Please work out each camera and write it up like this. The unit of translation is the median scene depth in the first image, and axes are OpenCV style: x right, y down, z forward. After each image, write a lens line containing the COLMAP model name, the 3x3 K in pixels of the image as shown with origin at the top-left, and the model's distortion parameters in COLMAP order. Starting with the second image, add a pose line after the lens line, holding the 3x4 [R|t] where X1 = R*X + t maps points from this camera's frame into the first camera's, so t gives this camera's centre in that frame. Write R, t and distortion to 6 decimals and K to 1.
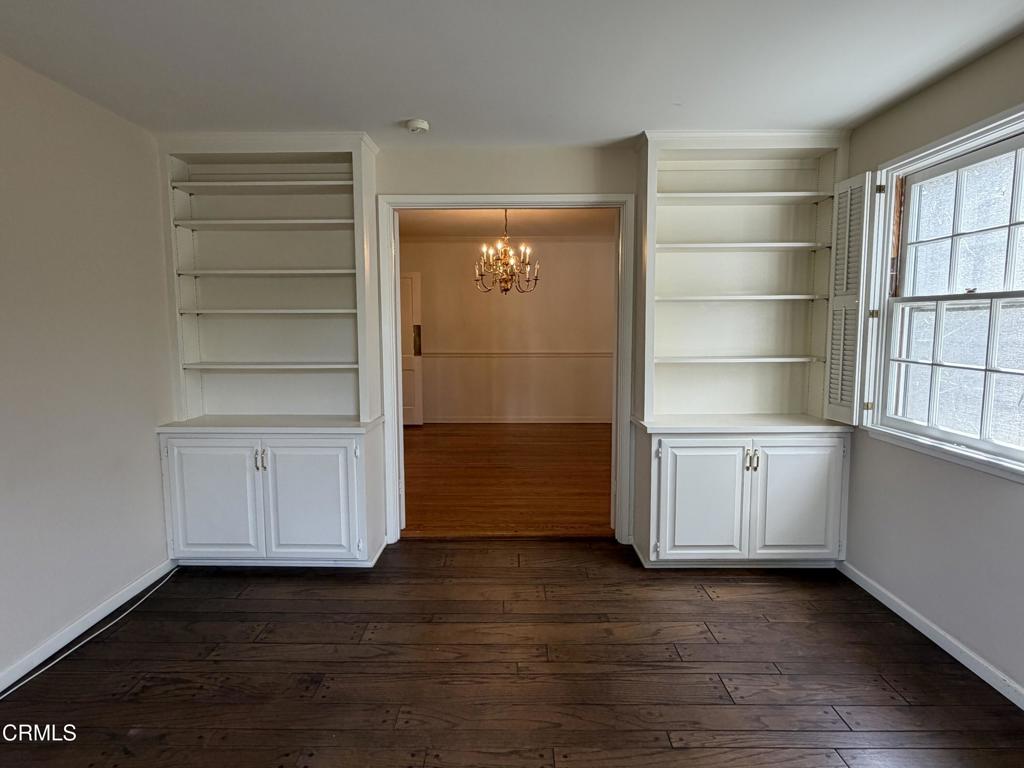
lens RADIAL K [[567.4, 0, 509.9], [0, 567.4, 382.3], [0, 0, 1]] dist [0.001356, 0.001347]
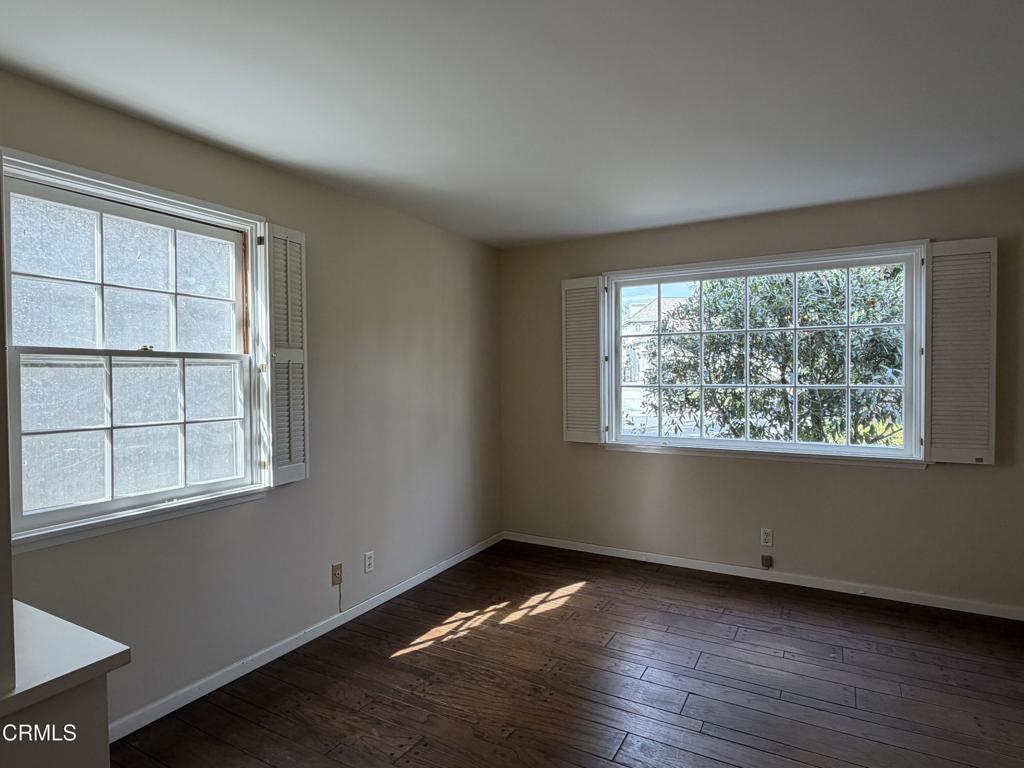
lens RADIAL K [[567.4, 0, 510.9], [0, 567.4, 382.7], [0, 0, 1]] dist [0.001356, 0.001347]
pose [[-0.874367, 0.006649, 0.485220, -0.229611], [0.063479, 0.992881, 0.100785, -0.160148], [-0.481096, 0.118924, -0.868564, 1.562073]]
